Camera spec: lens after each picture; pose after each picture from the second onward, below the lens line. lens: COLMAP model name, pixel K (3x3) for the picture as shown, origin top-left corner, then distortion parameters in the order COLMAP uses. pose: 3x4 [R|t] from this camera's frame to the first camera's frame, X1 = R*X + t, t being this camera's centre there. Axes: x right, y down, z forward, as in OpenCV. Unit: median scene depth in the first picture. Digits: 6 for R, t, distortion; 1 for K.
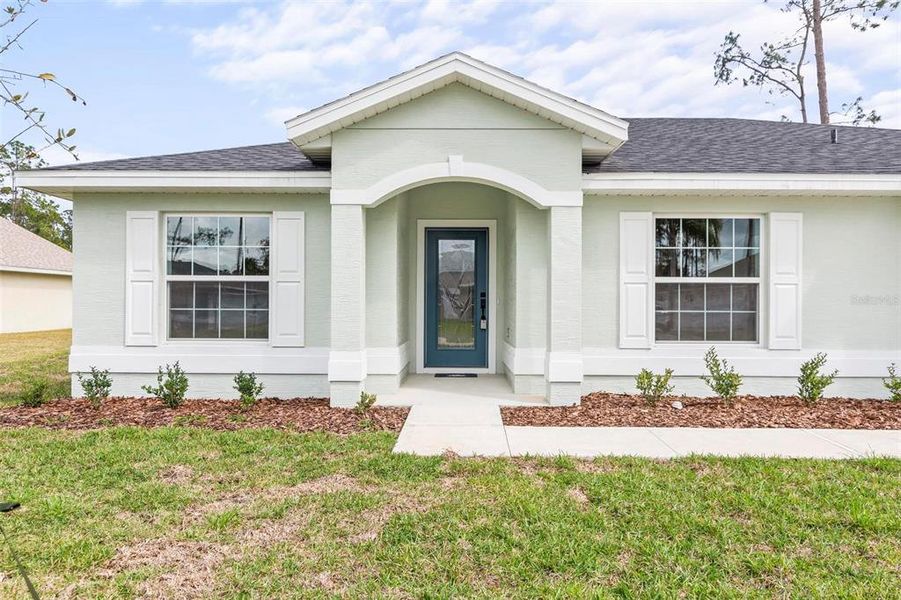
lens RADIAL K [[754.8, 0, 448.9], [0, 754.8, 304.8], [0, 0, 1]] dist [-0.013112, 0.004802]
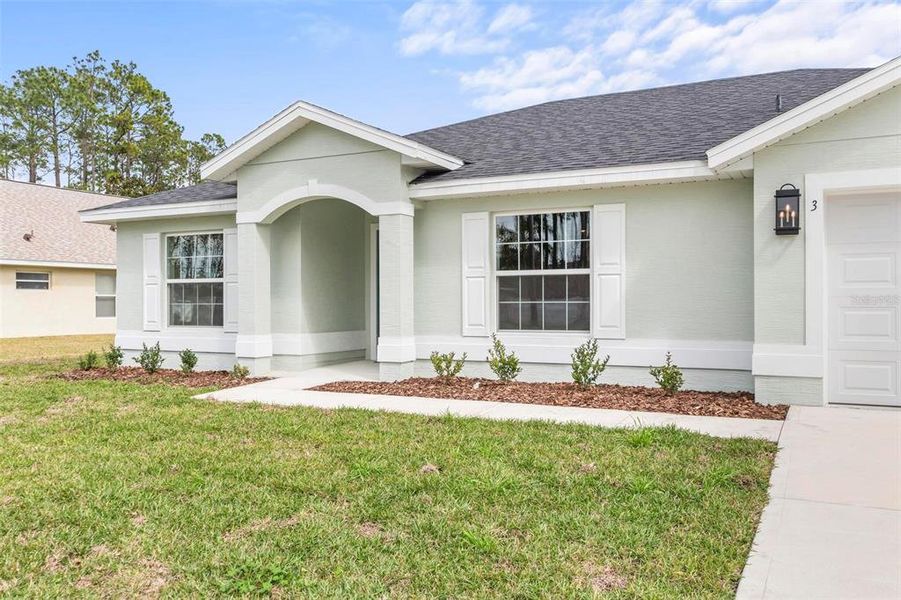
lens RADIAL K [[754.8, 0, 446.3], [0, 754.8, 297.6], [0, 0, 1]] dist [-0.013112, 0.004802]
pose [[0.901238, -0.012708, -0.433137, 0.695761], [0.013017, 0.999913, -0.002254, 0.003602], [0.433128, -0.003607, 0.901325, -0.027271]]
